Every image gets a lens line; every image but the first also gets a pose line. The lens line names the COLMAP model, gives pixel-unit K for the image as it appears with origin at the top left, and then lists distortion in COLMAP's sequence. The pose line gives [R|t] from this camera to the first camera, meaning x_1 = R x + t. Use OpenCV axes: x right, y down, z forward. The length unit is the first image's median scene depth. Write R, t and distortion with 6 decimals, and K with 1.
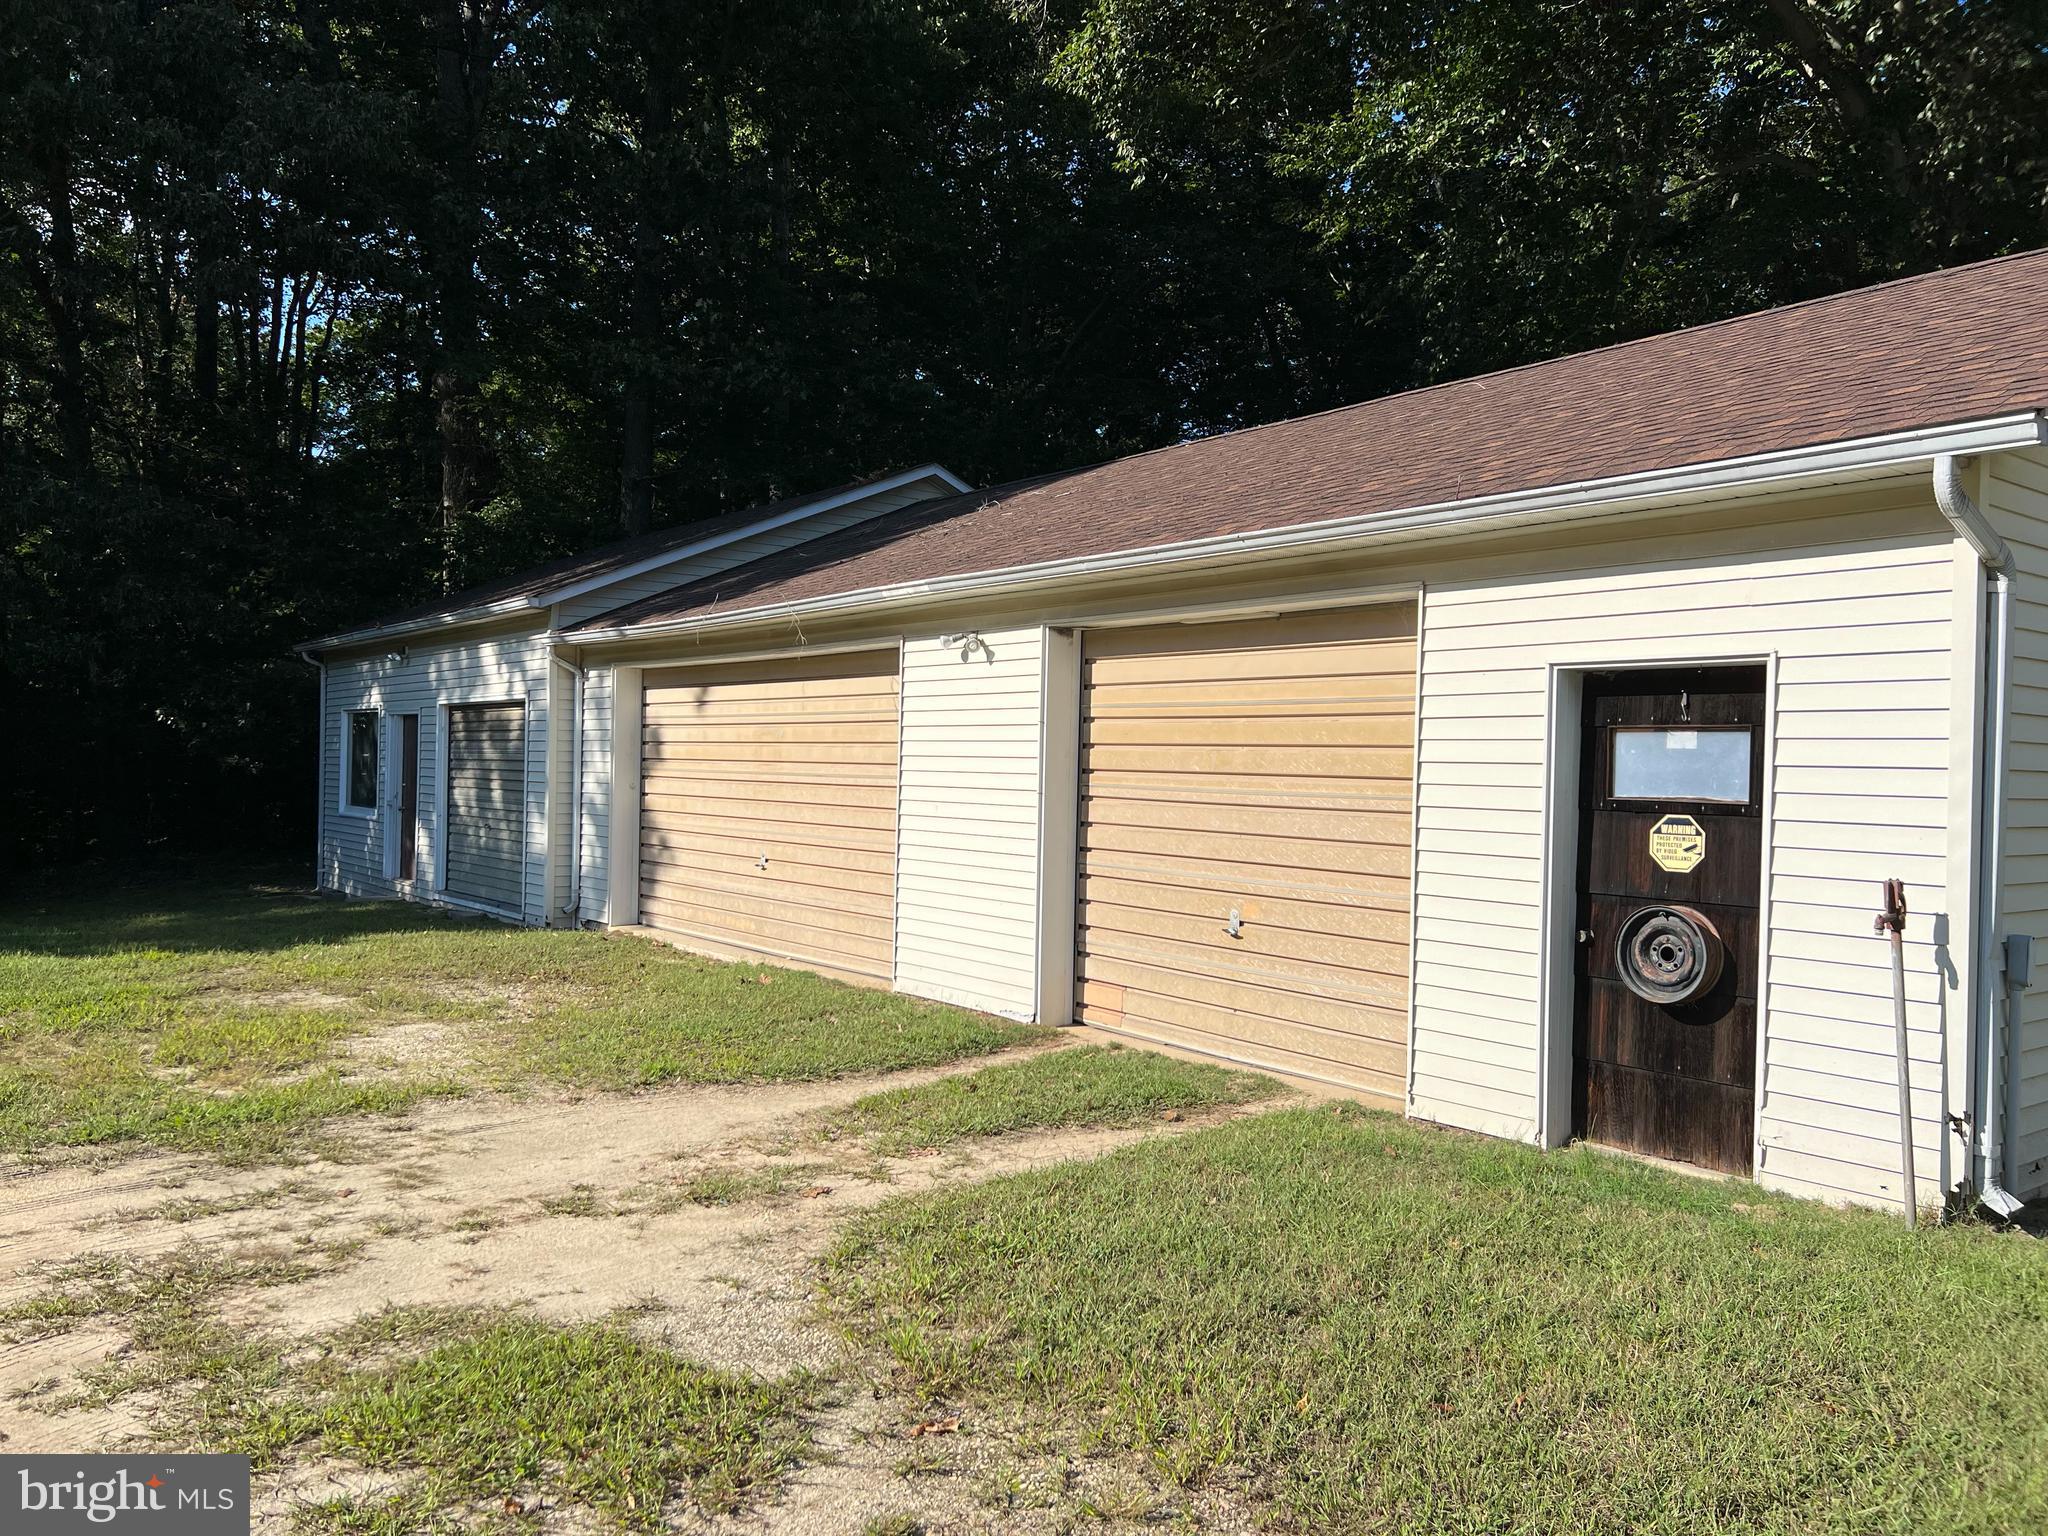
lens RADIAL K [[1540.1, 0, 1024.0], [0, 1540.1, 768.0], [0, 0, 1]] dist [0.083738, -0.093184]
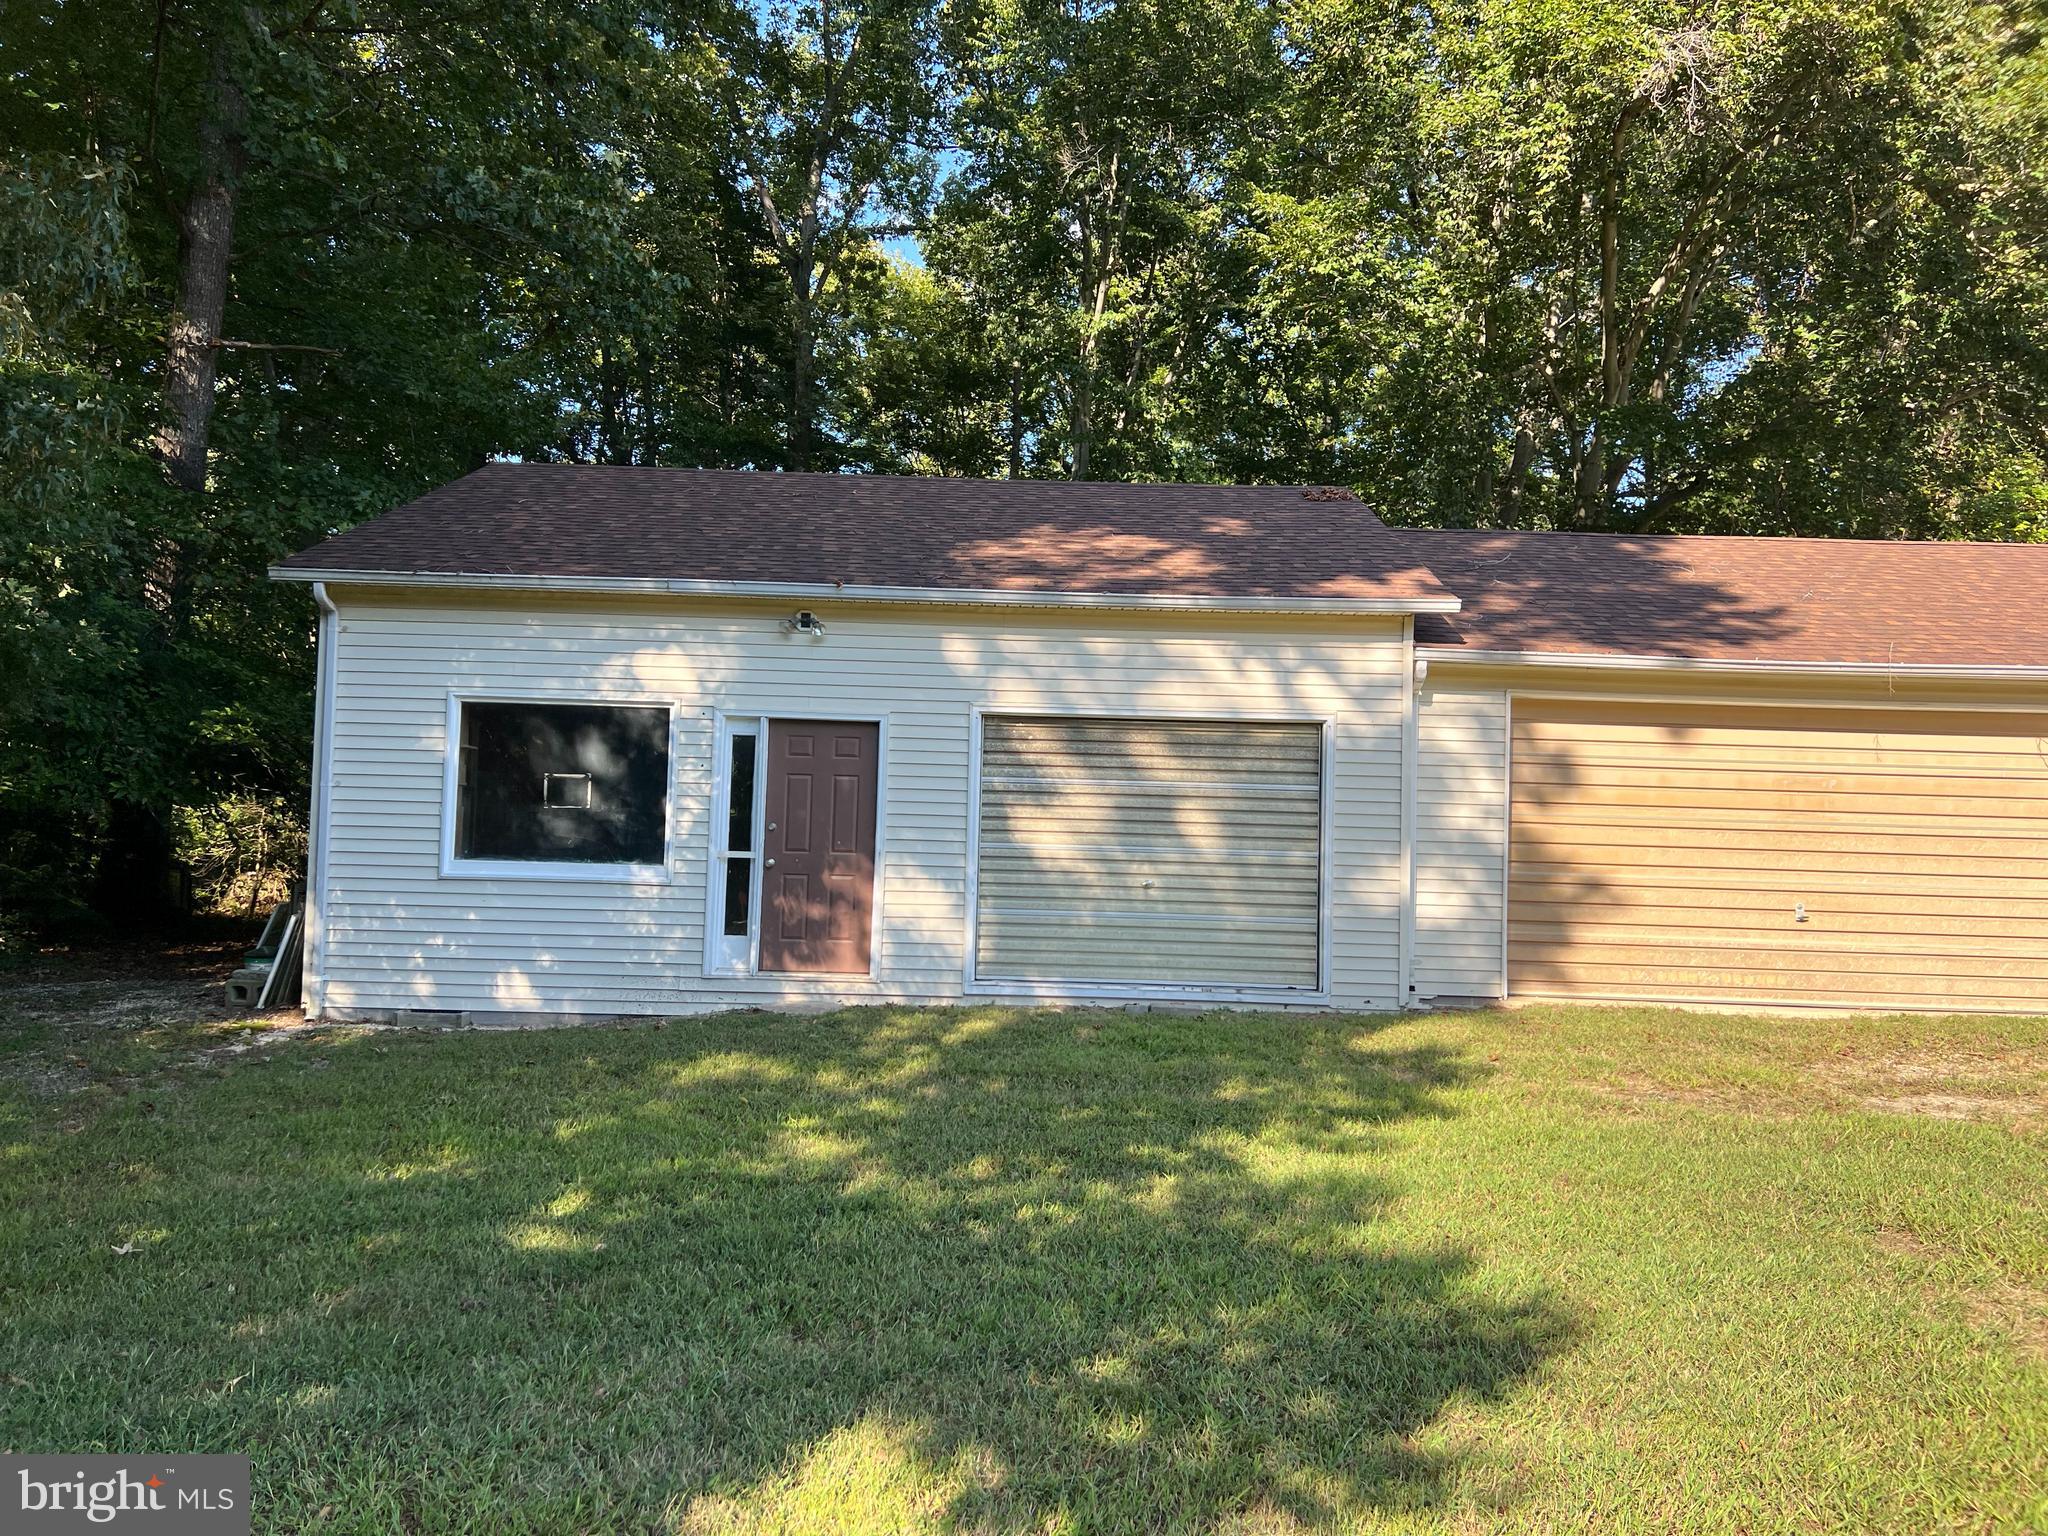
lens RADIAL K [[1540.1, 0, 1024.0], [0, 1540.1, 768.0], [0, 0, 1]] dist [0.083738, -0.093184]
pose [[0.613022, 0.039110, 0.789097, -1.673066], [-0.016621, 0.999191, -0.036611, 0.017730], [-0.789891, 0.009328, 0.613177, 1.043287]]
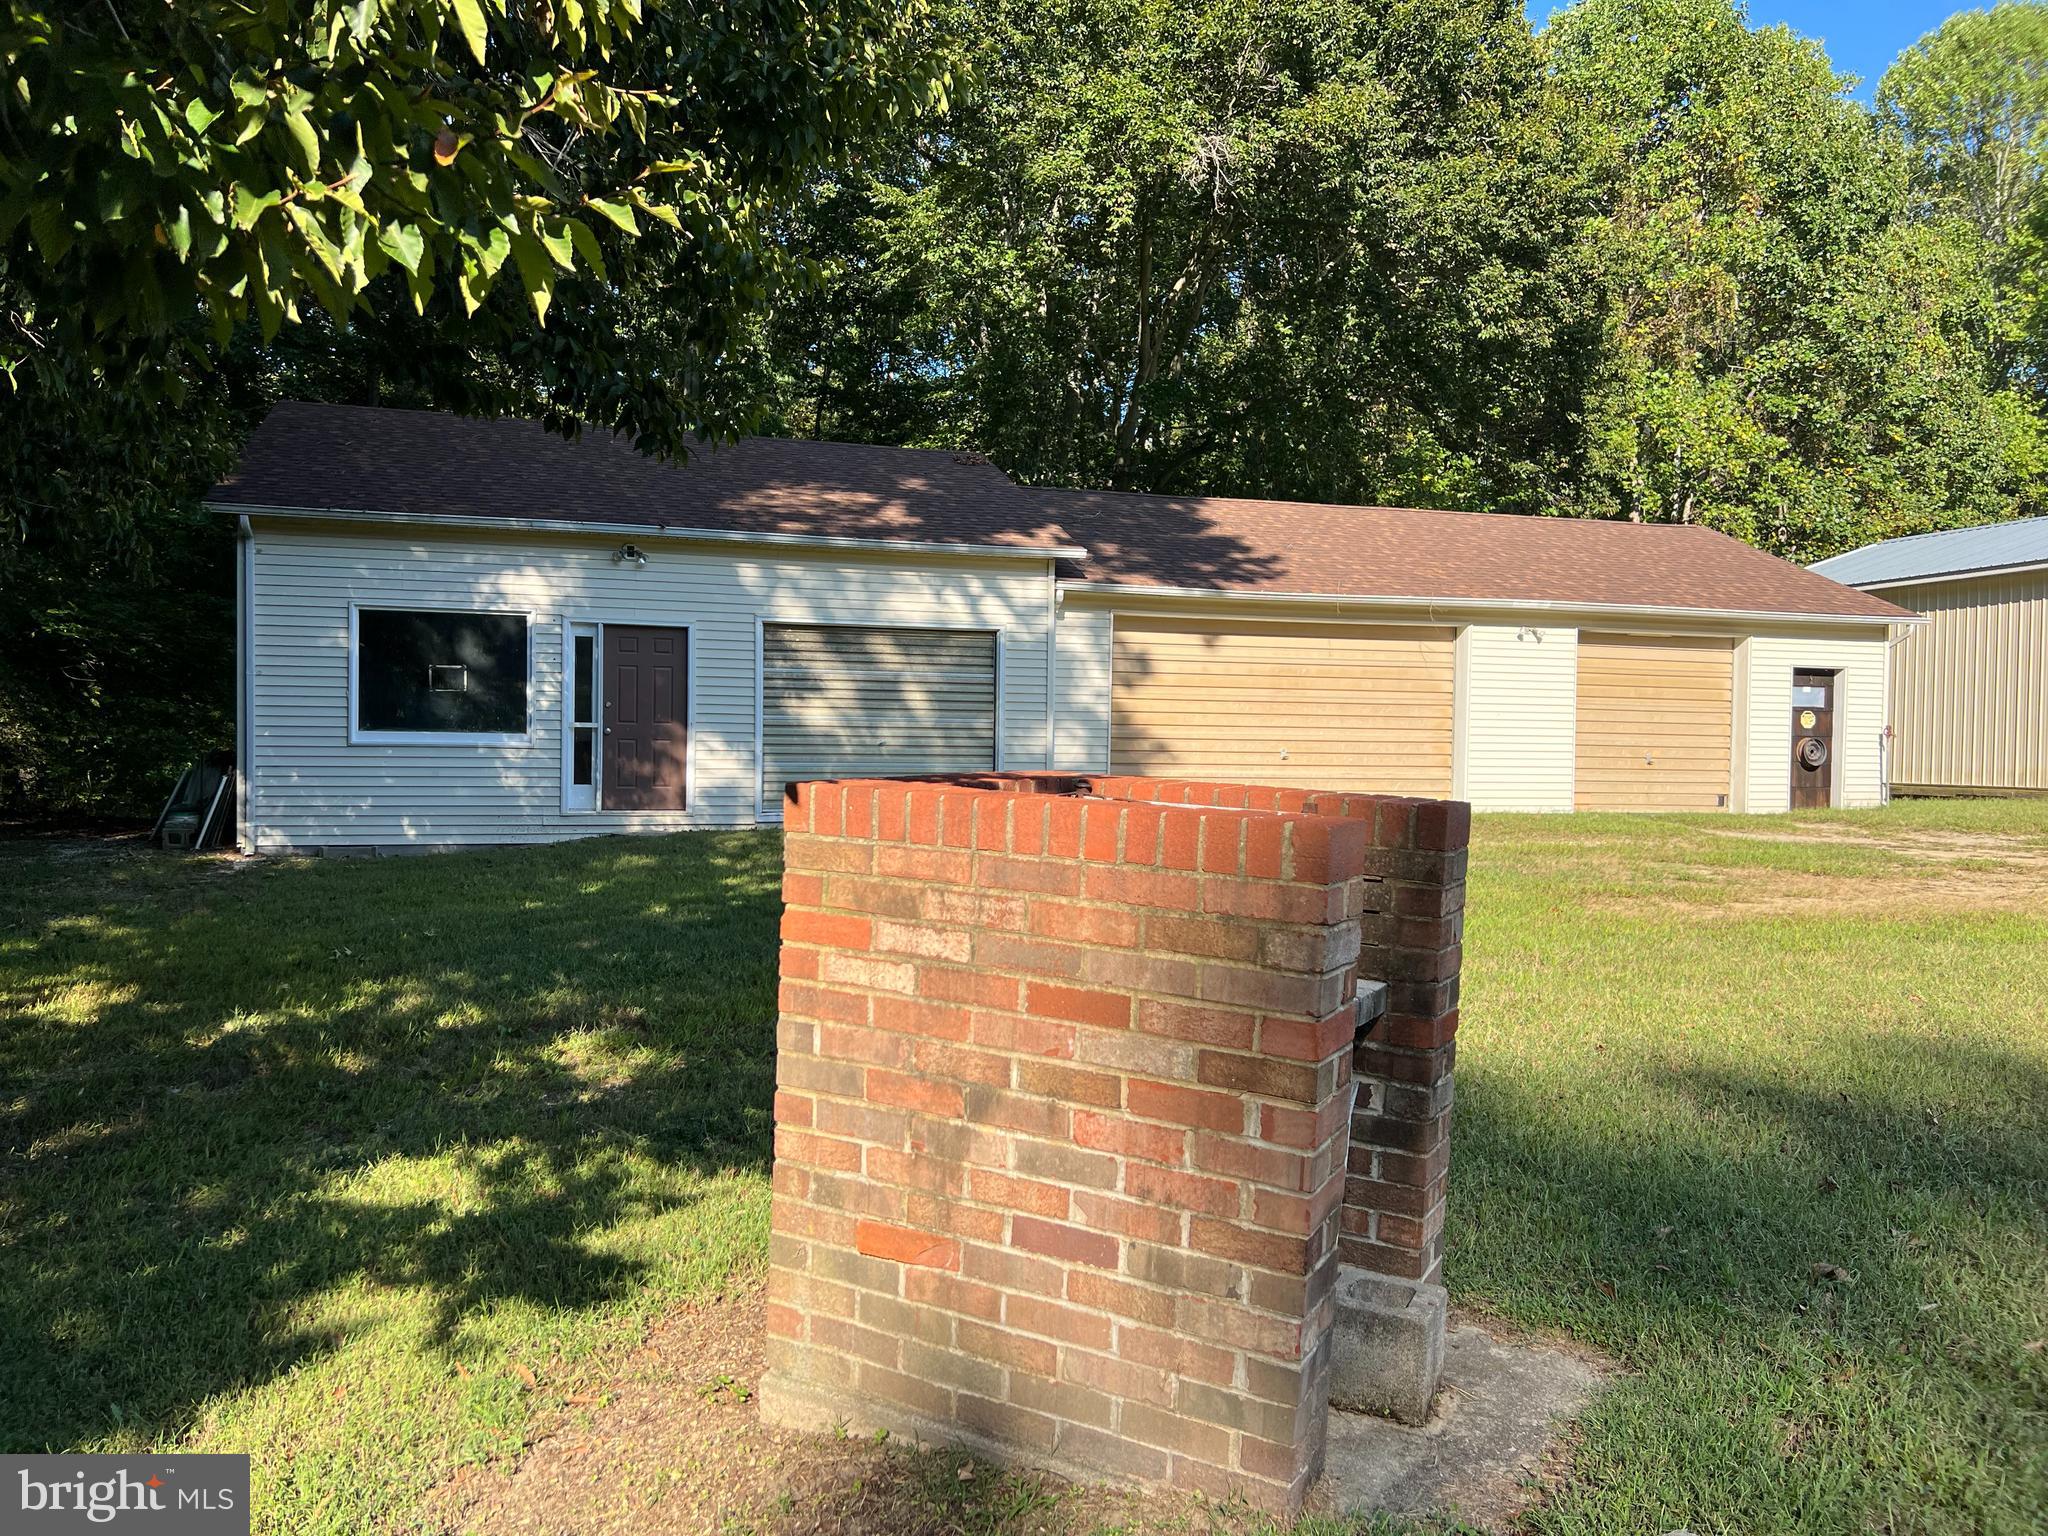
lens RADIAL K [[1555.4, 0, 1024.0], [0, 1555.4, 768.0], [0, 0, 1]] dist [0.226472, -0.554962]
pose [[0.343772, -0.018990, 0.938861, -2.285561], [-0.001257, 0.999785, 0.020682, 0.056531], [-0.939052, -0.008290, 0.343674, 0.947265]]
